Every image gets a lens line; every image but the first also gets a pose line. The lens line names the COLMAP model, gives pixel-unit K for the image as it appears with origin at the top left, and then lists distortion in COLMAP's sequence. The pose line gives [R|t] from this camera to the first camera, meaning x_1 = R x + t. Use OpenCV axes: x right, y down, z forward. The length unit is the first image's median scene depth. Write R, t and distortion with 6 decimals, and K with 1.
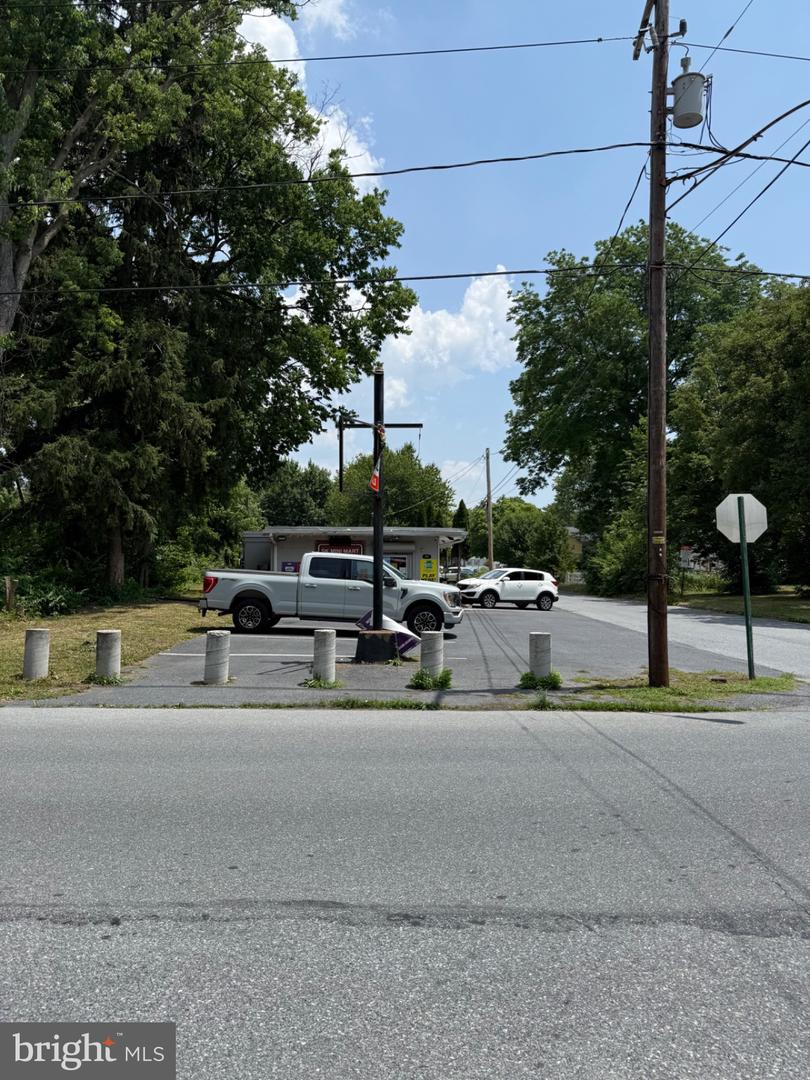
lens RADIAL K [[760.2, 0, 411.0], [0, 760.2, 540.3], [0, 0, 1]] dist [0.062047, -0.069898]
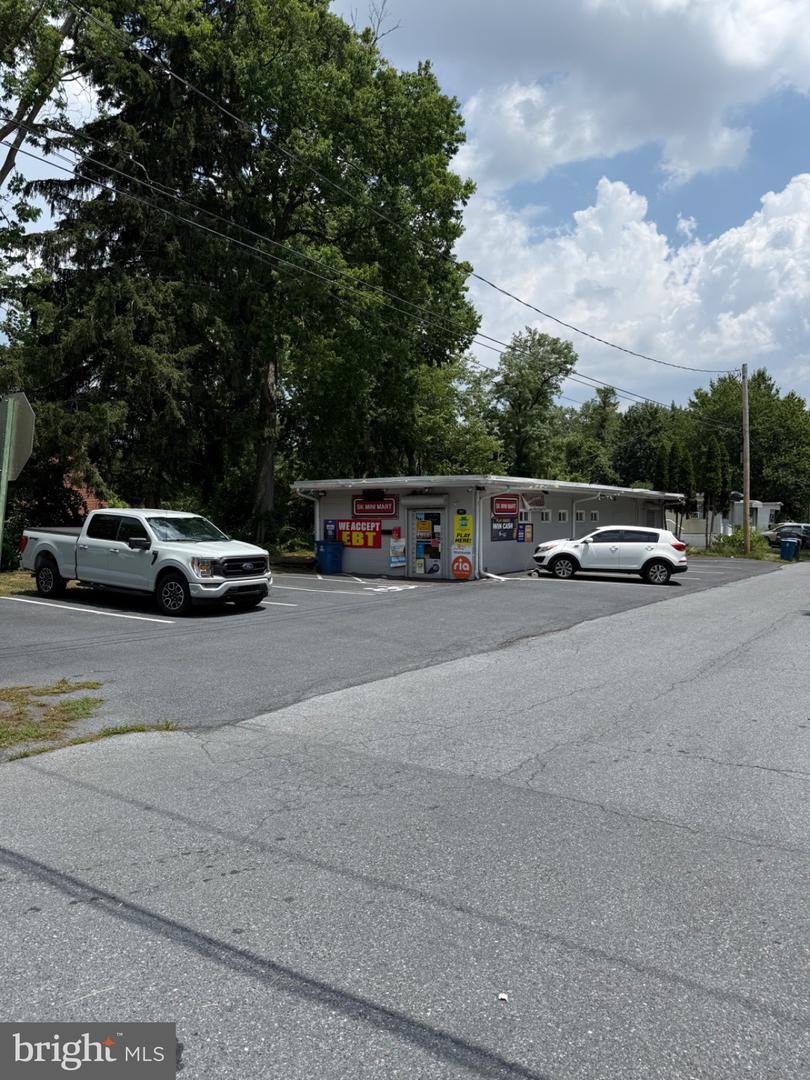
lens RADIAL K [[760.2, 0, 410.0], [0, 760.2, 543.7], [0, 0, 1]] dist [0.062047, -0.069898]
pose [[0.827934, 0.012437, -0.560687, 0.387668], [0.021872, 0.998277, 0.054441, 0.009175], [0.560398, -0.057337, 0.826236, 0.272500]]
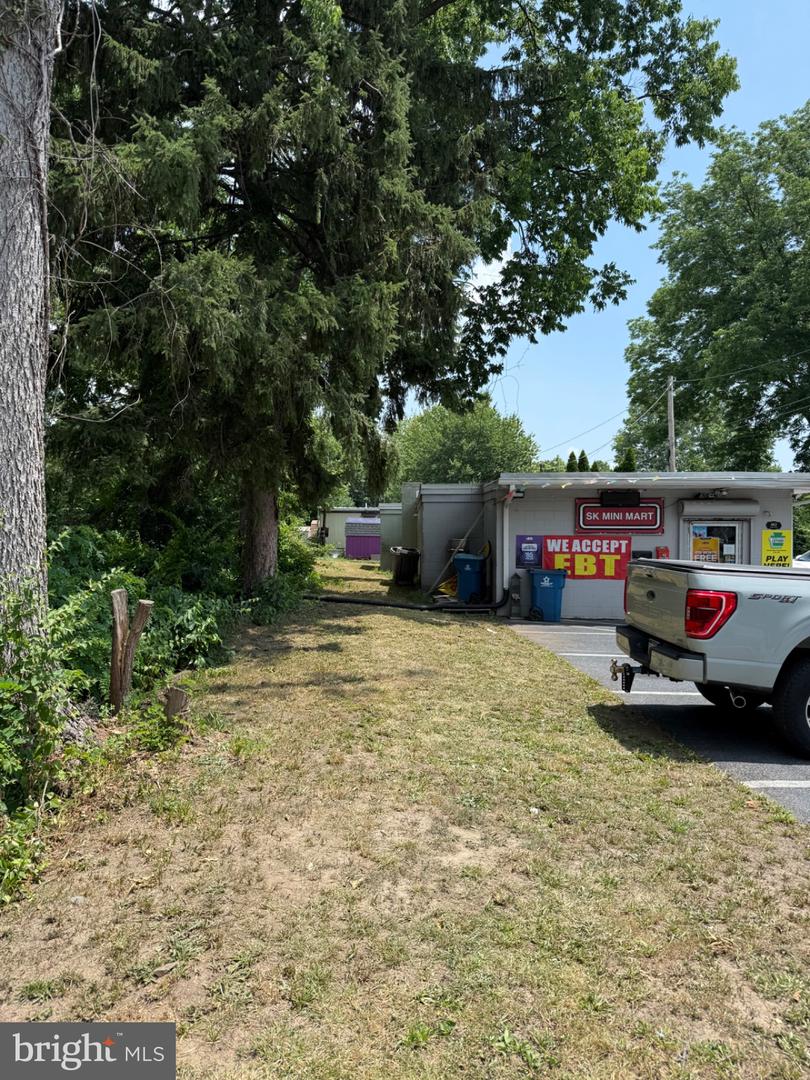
lens RADIAL K [[760.2, 0, 397.8], [0, 760.2, 529.2], [0, 0, 1]] dist [0.062047, -0.069898]
pose [[0.999884, -0.000868, -0.015224, -0.227807], [0.001301, 0.999595, 0.028444, 0.006910], [0.015193, -0.028461, 0.999479, 0.381276]]
